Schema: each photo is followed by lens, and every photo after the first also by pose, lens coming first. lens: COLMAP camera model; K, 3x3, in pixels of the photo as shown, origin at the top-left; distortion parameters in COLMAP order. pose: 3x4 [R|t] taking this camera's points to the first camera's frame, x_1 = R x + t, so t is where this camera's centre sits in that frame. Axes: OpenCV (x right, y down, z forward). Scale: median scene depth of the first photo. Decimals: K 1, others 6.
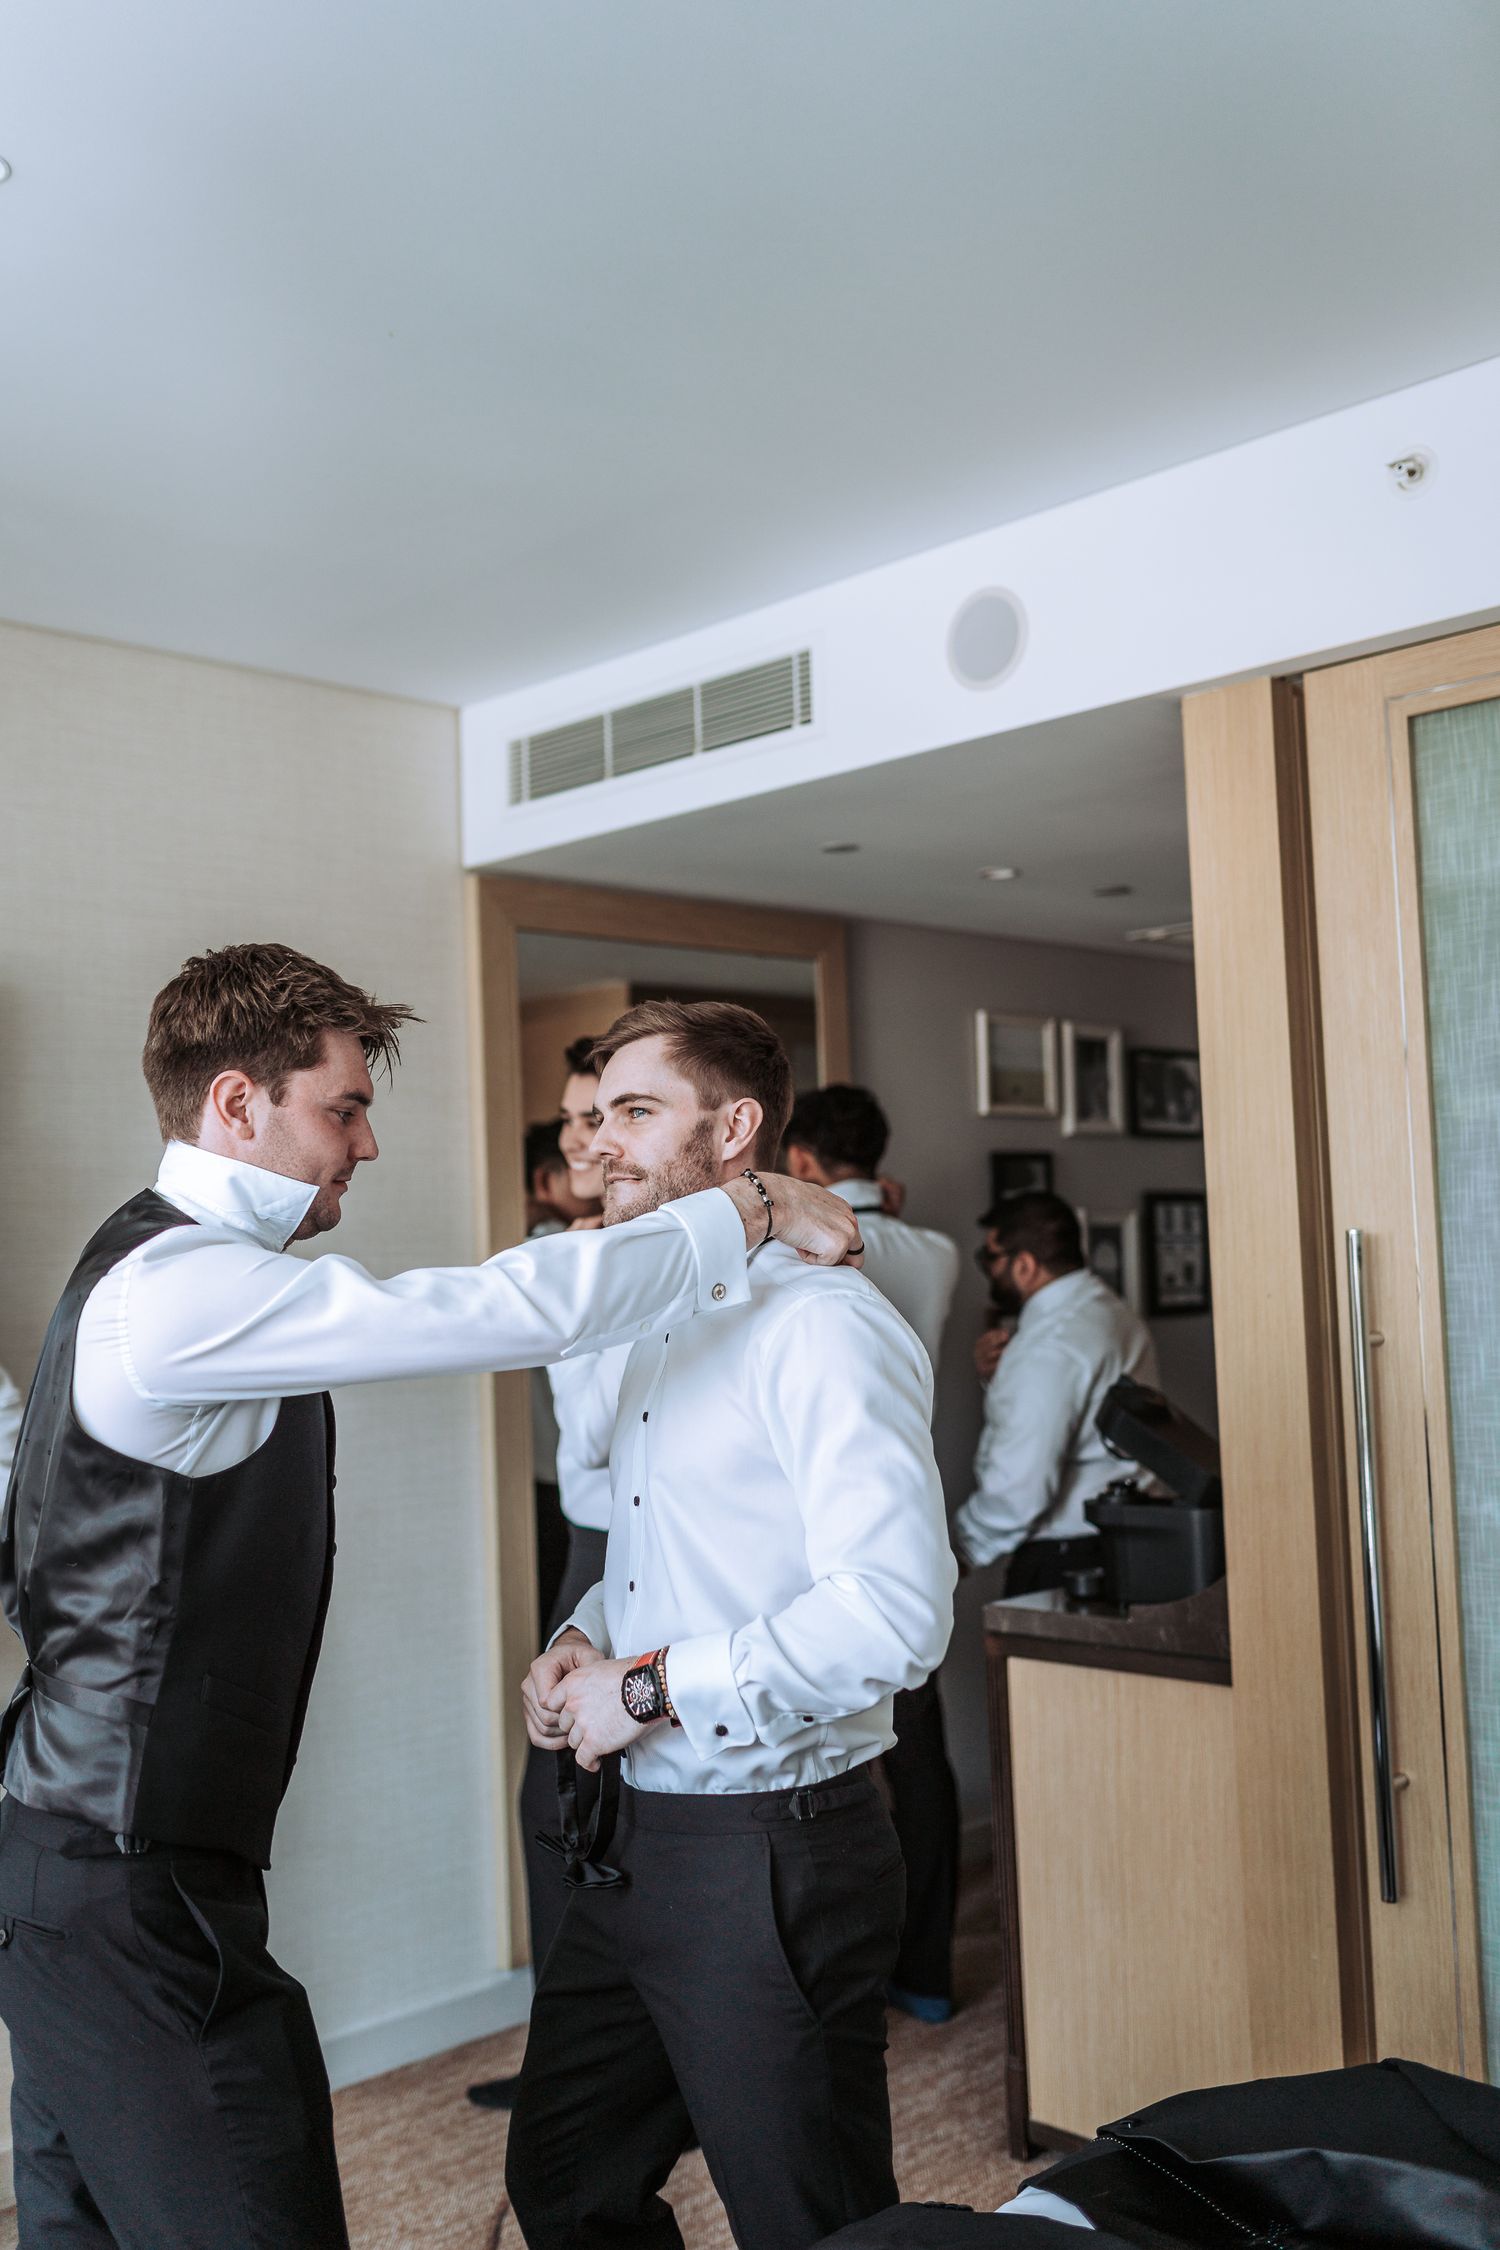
lens RADIAL K [[2162.3, 0, 751.0], [0, 2162.3, 1136.1], [0, 0, 1]] dist [0.003833, 0.000000]
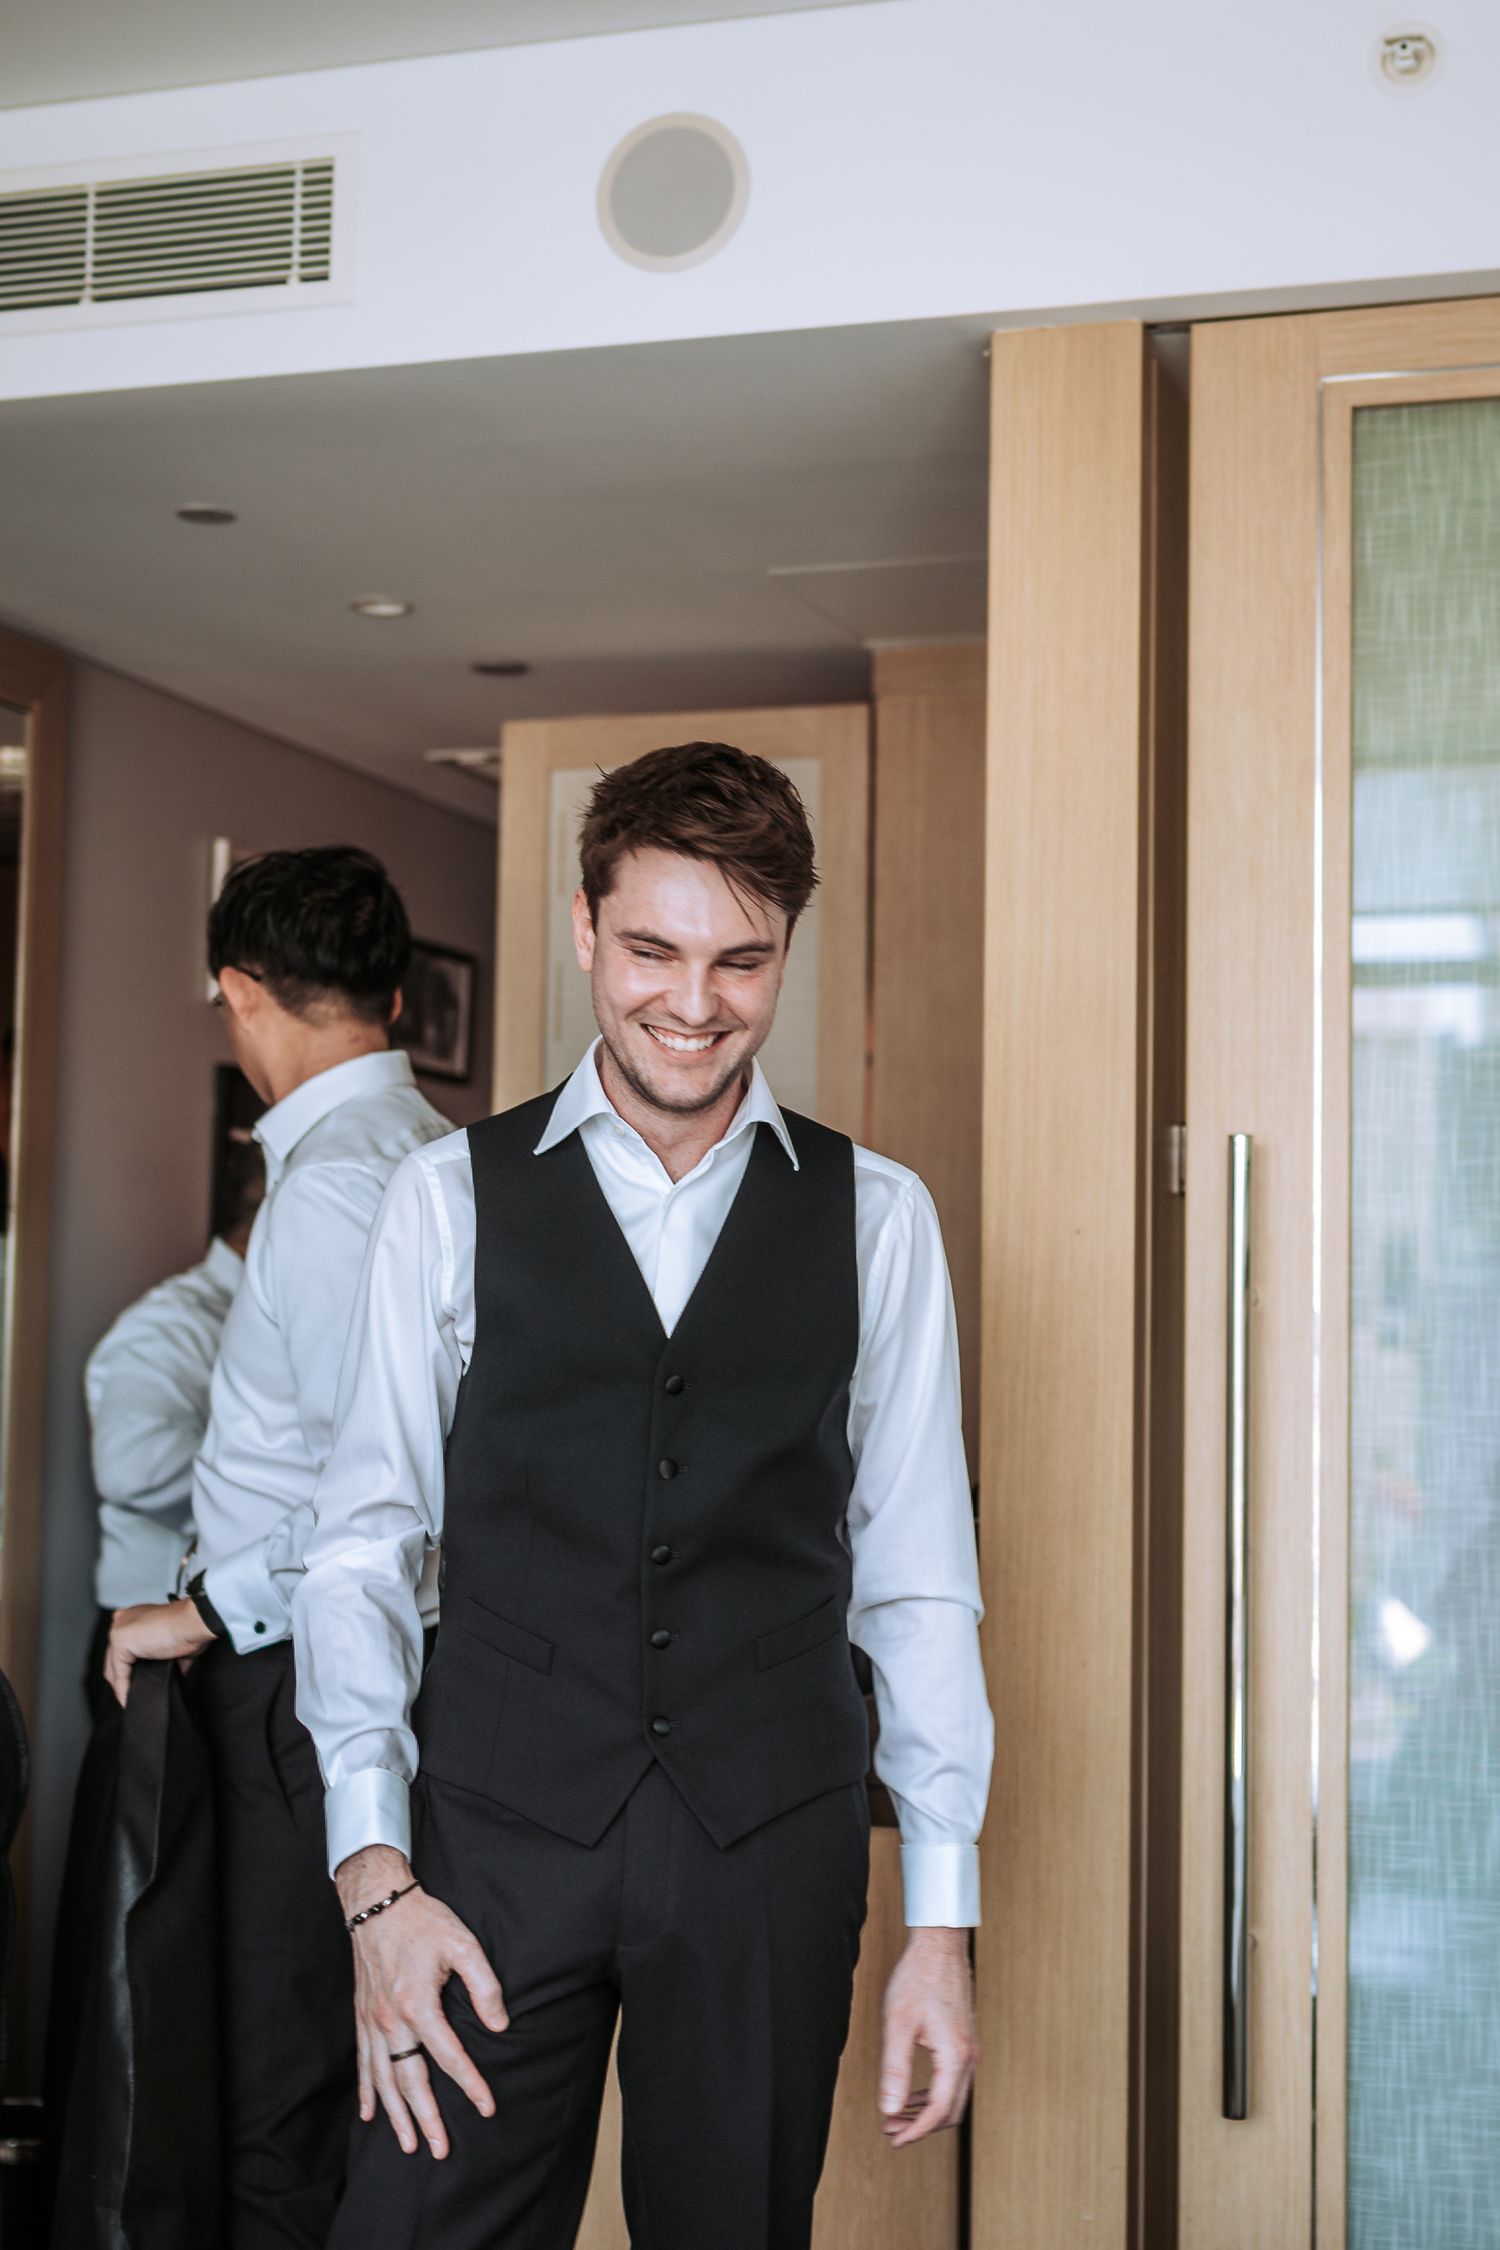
lens RADIAL K [[3305.7, 0, 756.2], [0, 3305.7, 1132.1], [0, 0, 1]] dist [-0.003474, 0.000000]
pose [[0.892067, 0.083310, 0.444158, -0.270560], [-0.075567, 0.996521, -0.035143, 0.076316], [-0.445540, -0.002214, 0.895259, 0.112887]]
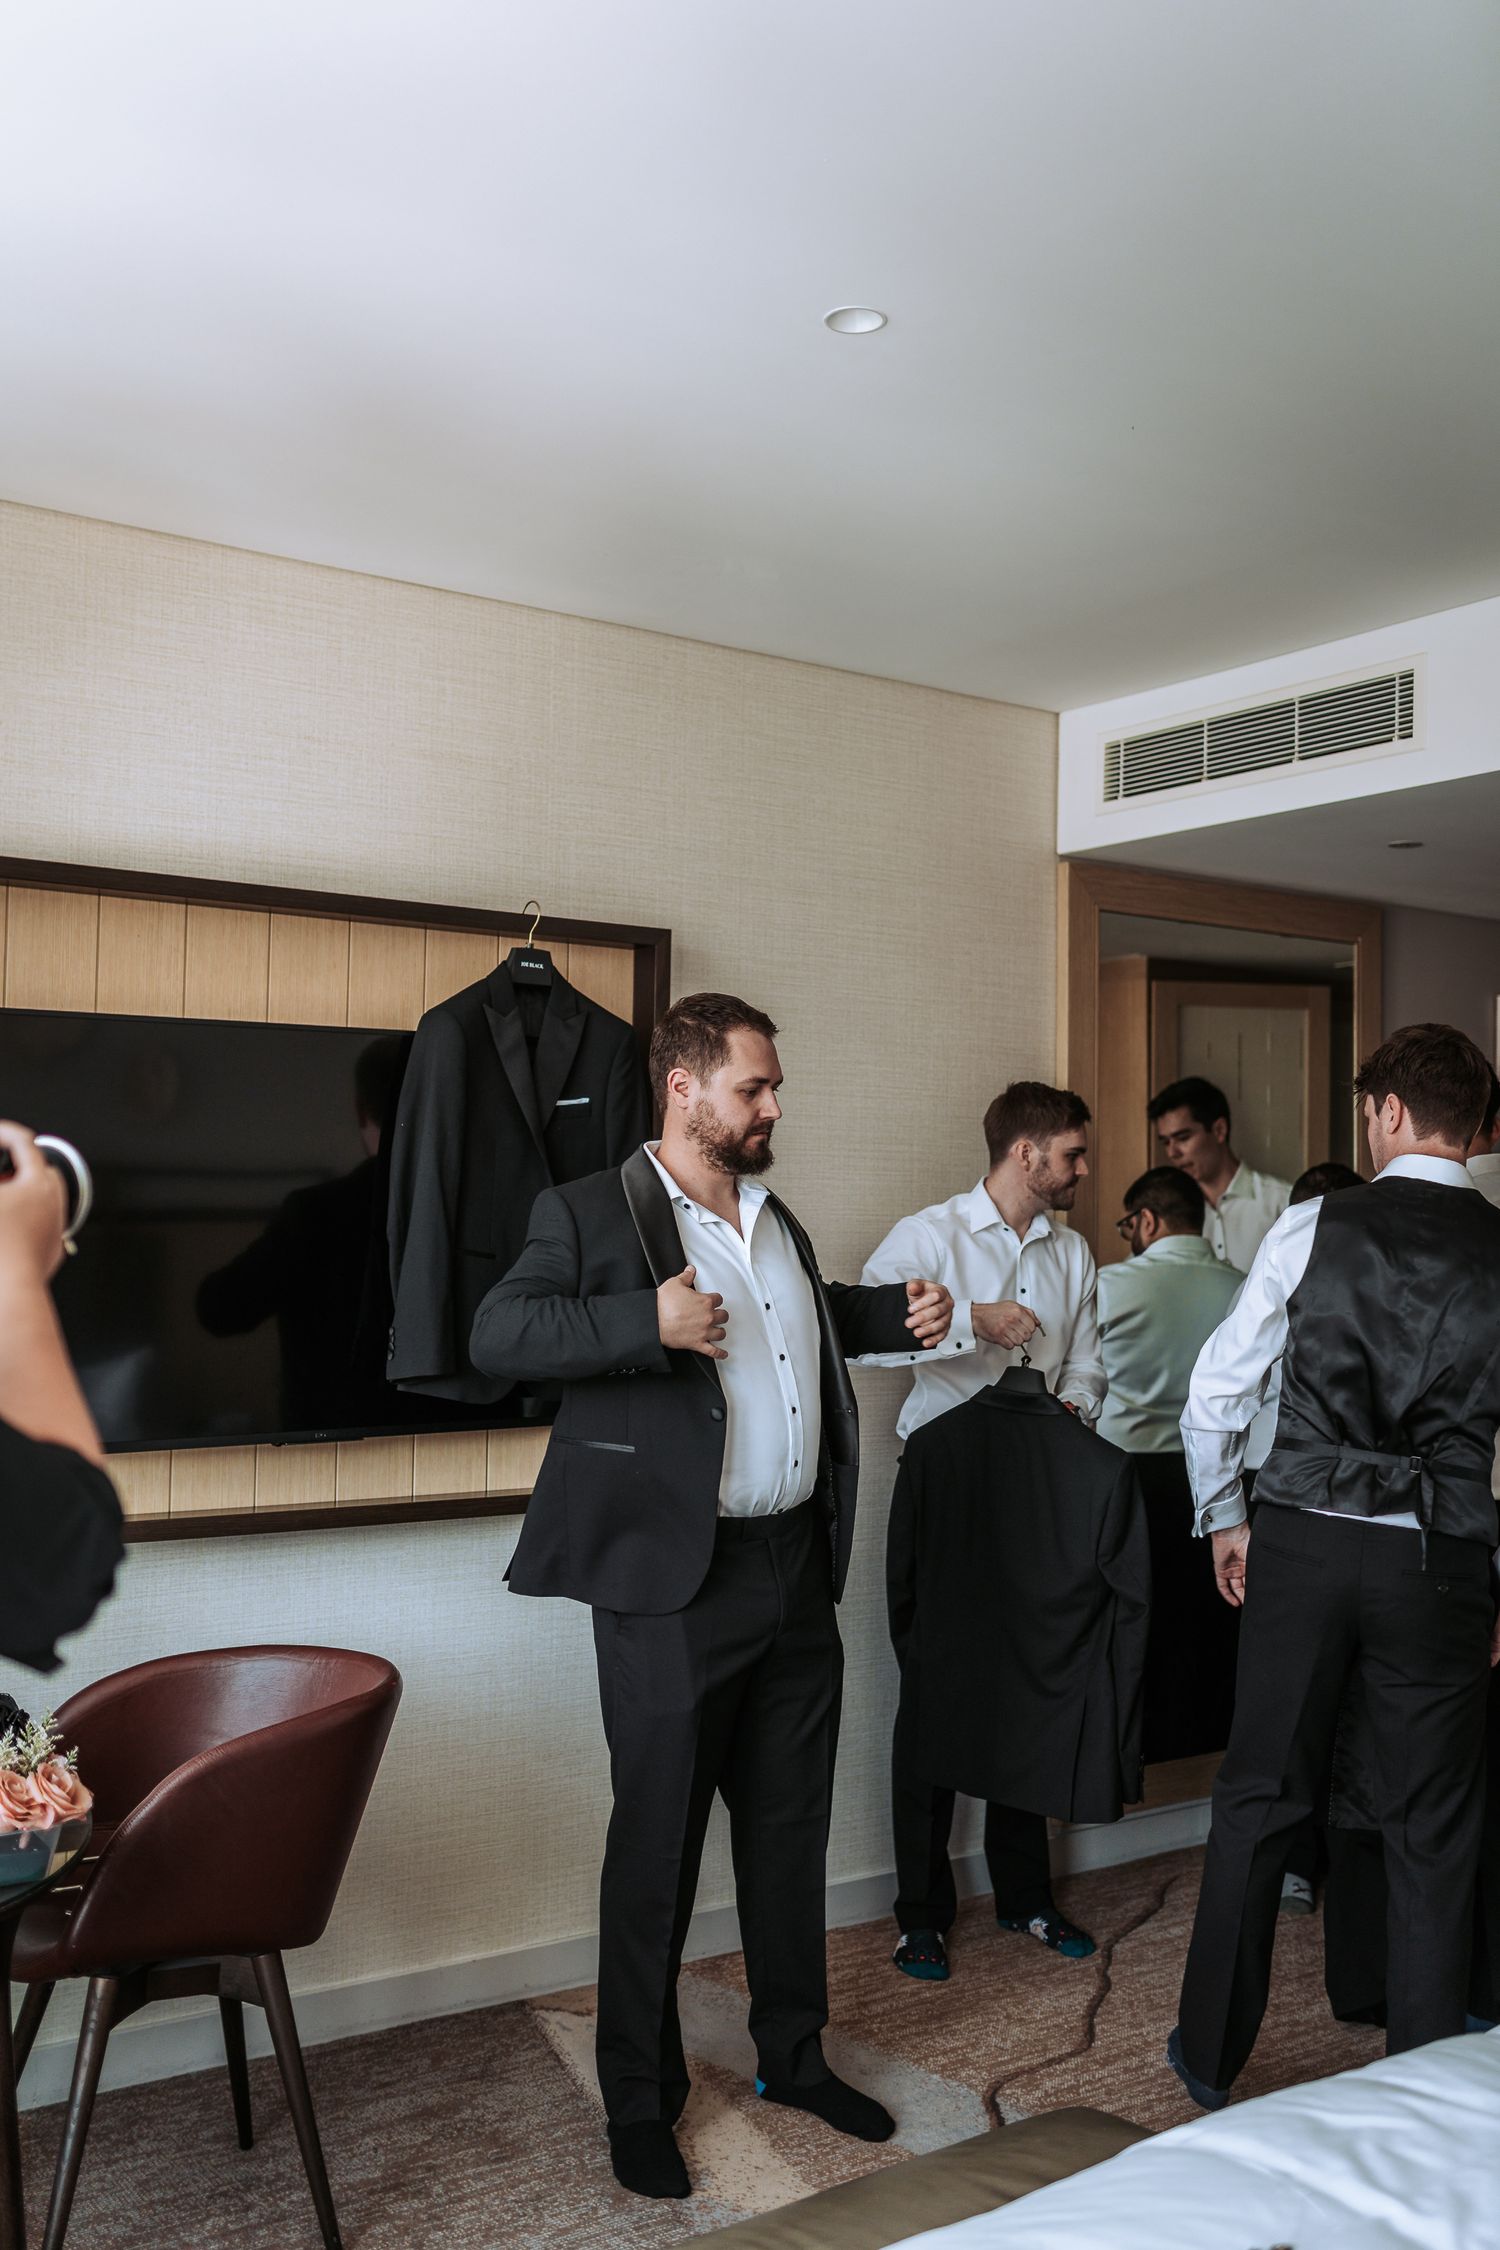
lens RADIAL K [[2162.3, 0, 737.8], [0, 2162.3, 1130.8], [0, 0, 1]] dist [0.003833, 0.000000]
pose [[0.984081, 0.042709, -0.172512, -0.118733], [-0.039897, 0.999009, 0.019735, 0.004835], [0.173184, -0.012538, 0.984810, -0.174236]]
